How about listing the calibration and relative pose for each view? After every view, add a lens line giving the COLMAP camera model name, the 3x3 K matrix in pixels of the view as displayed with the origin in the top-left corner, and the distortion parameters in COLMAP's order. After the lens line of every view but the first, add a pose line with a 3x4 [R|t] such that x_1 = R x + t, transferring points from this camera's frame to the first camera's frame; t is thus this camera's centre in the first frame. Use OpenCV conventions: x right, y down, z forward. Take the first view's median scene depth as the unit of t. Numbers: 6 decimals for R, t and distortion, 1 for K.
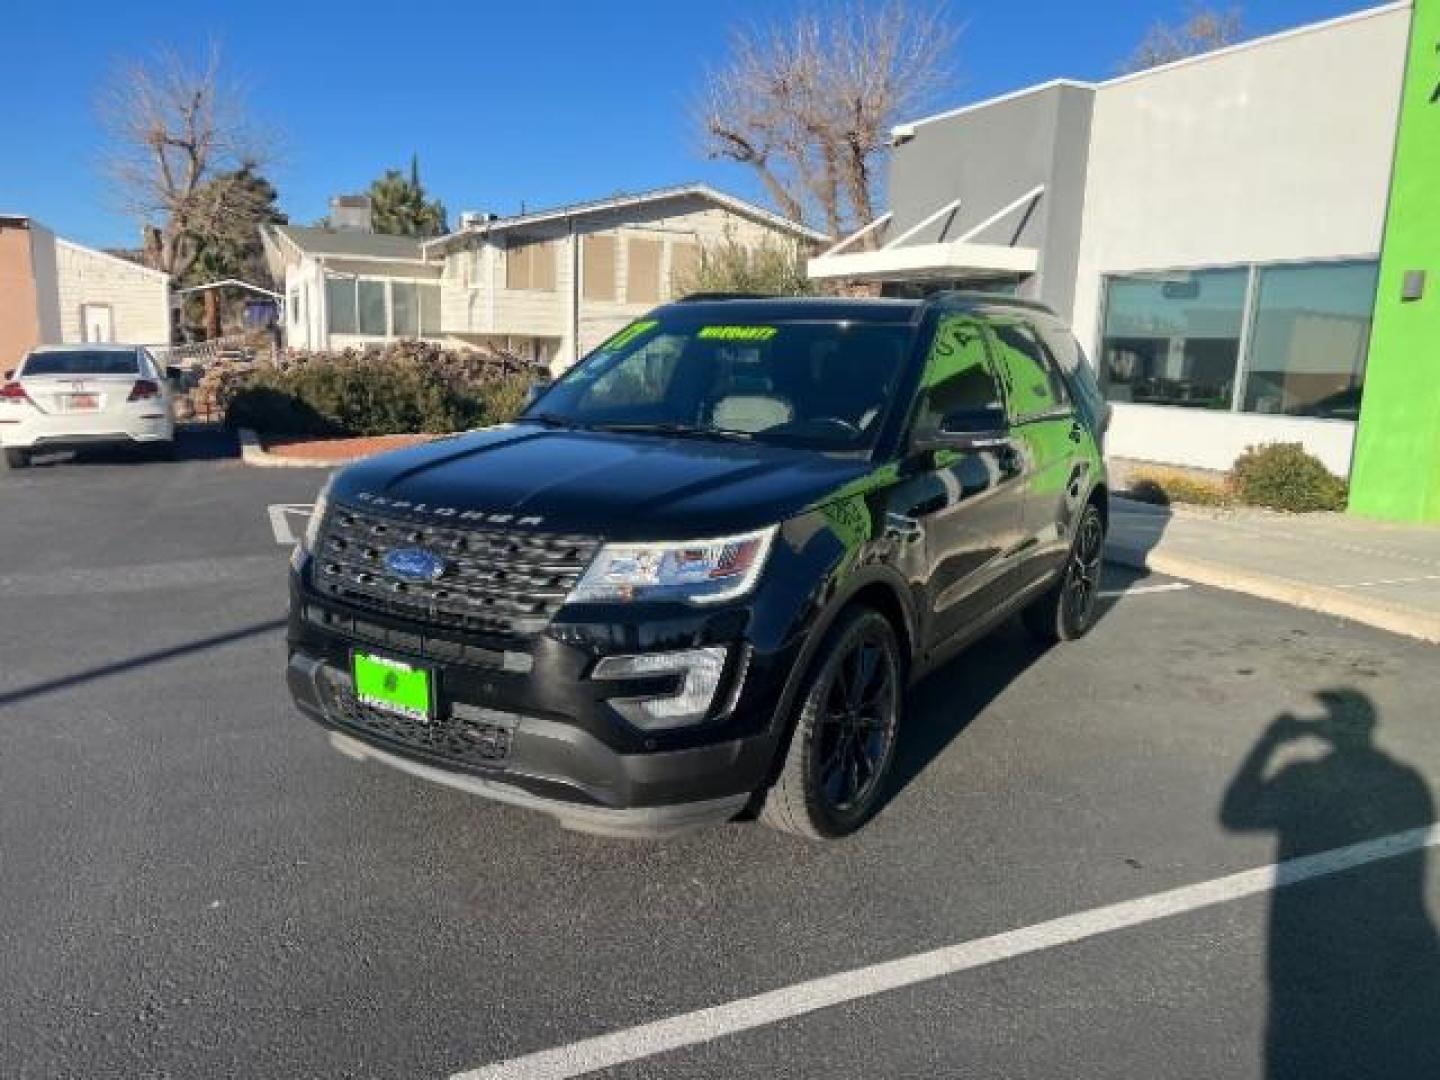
lens RADIAL K [[1071.7, 0, 720.0], [0, 1071.7, 540.0], [0, 0, 1]] dist [0.044262, -0.058266]
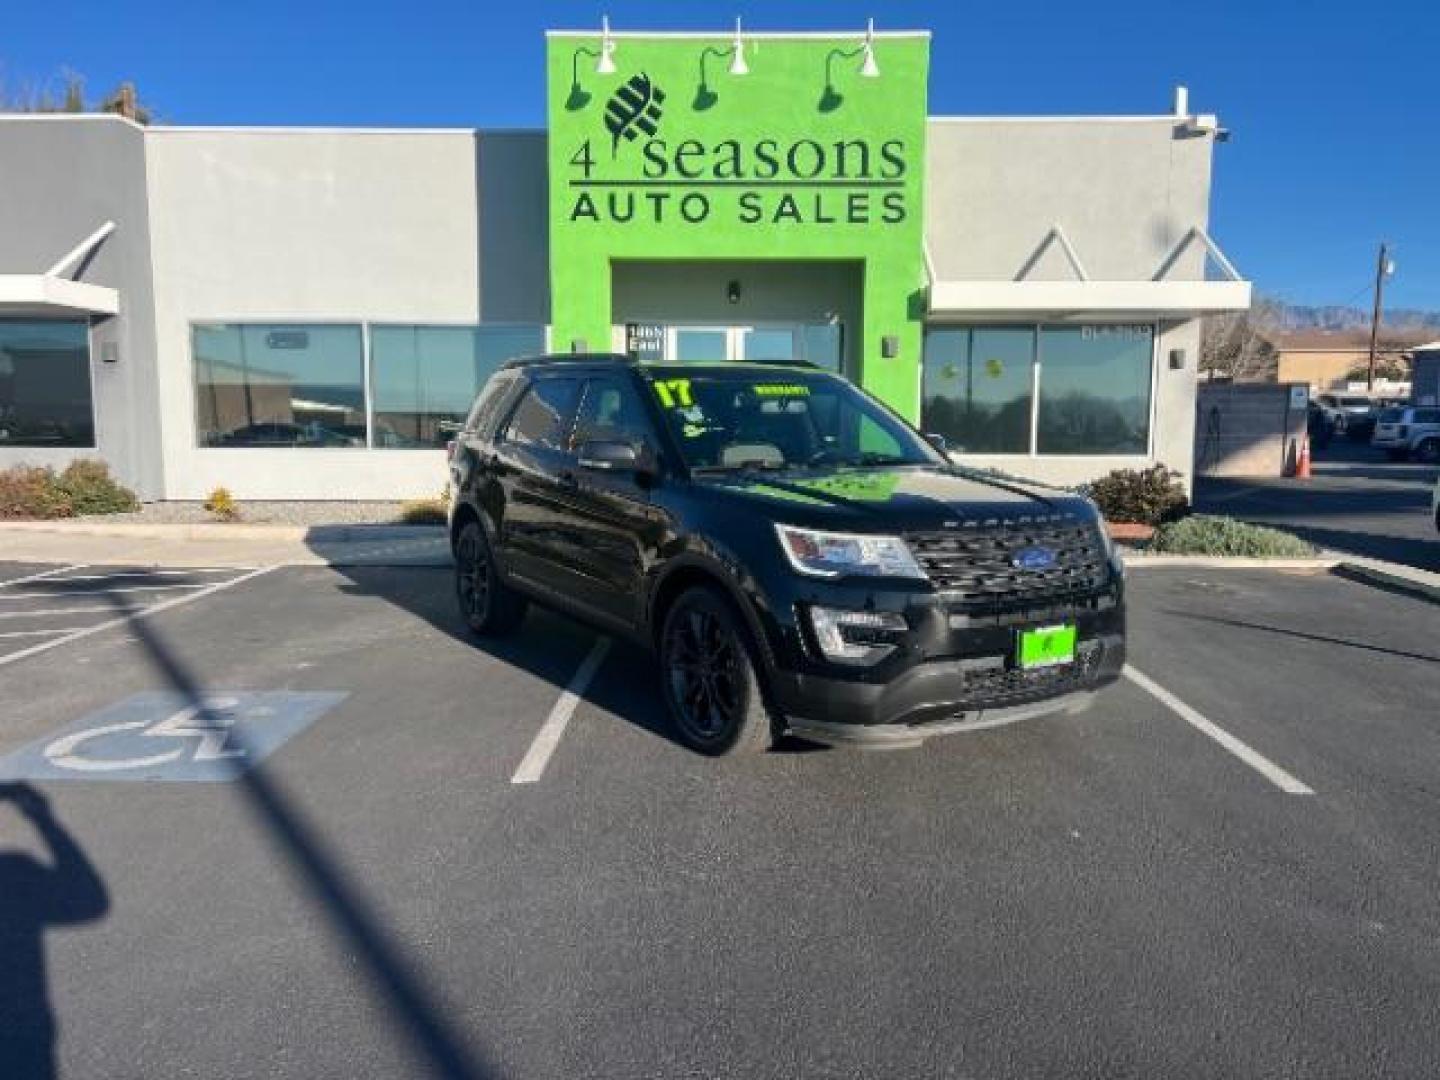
lens RADIAL K [[1071.7, 0, 720.0], [0, 1071.7, 540.0], [0, 0, 1]] dist [0.044262, -0.058266]
pose [[0.441096, -0.129292, 0.888098, -0.270261], [0.162930, 0.984661, 0.062426, -0.024437], [-0.882546, 0.117162, 0.455396, 0.112640]]
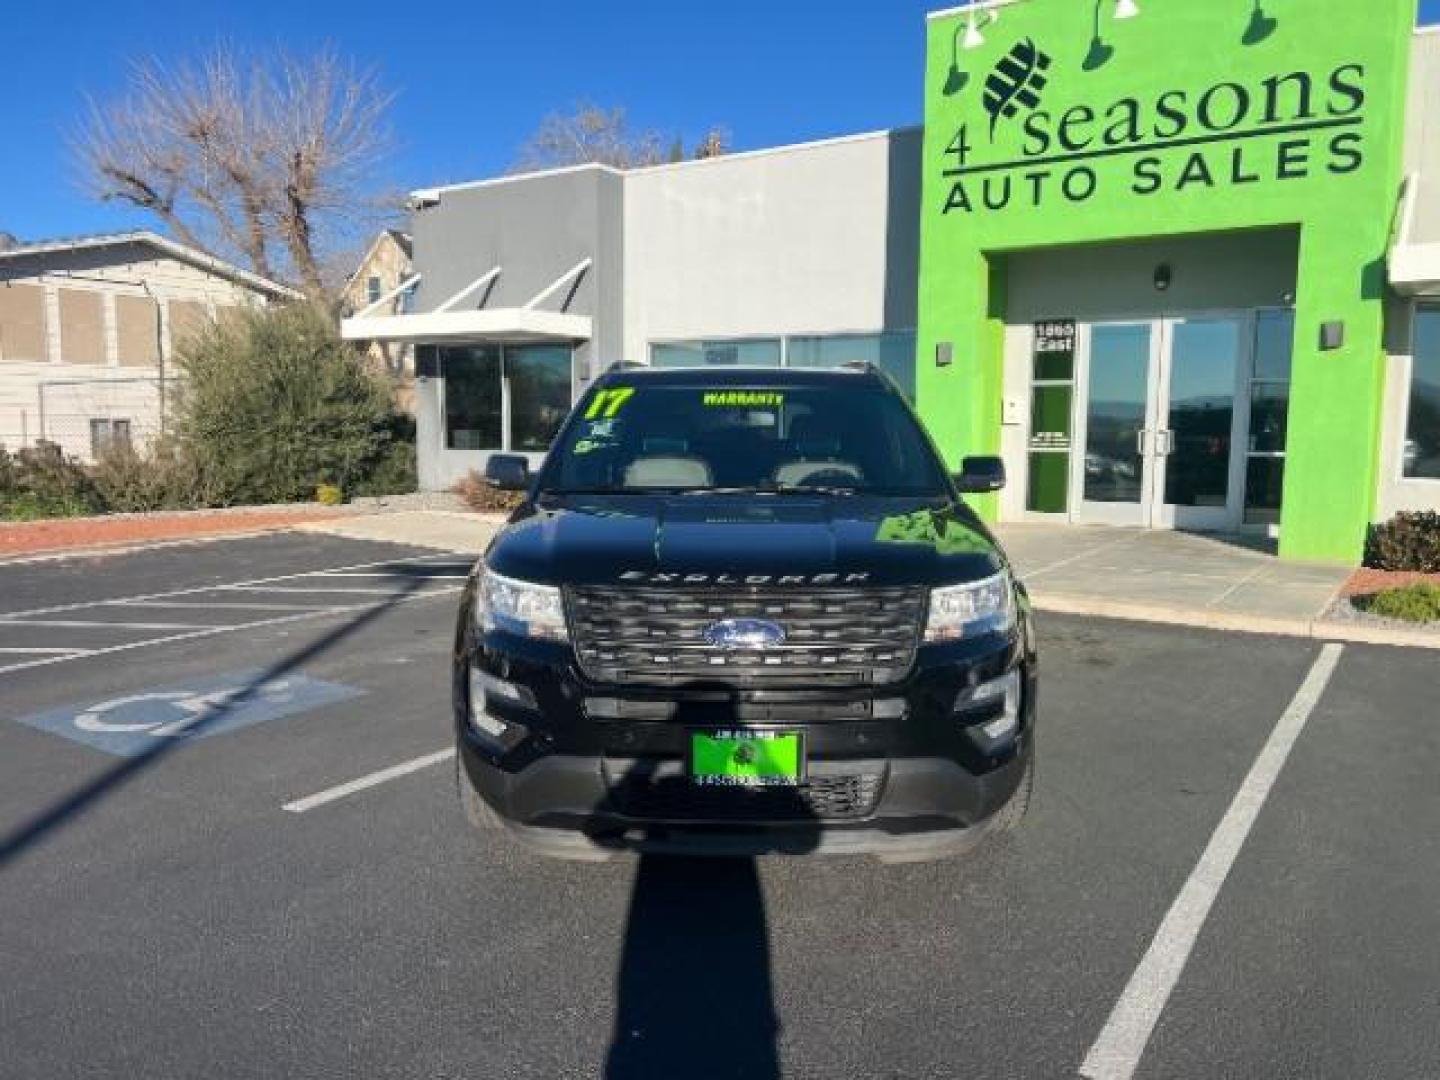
lens RADIAL K [[1071.7, 0, 720.0], [0, 1071.7, 540.0], [0, 0, 1]] dist [0.044262, -0.058266]
pose [[0.853893, -0.082982, 0.513791, -0.134142], [0.110691, 0.993577, -0.023490, -0.007181], [-0.508542, 0.076929, 0.857594, 0.025022]]
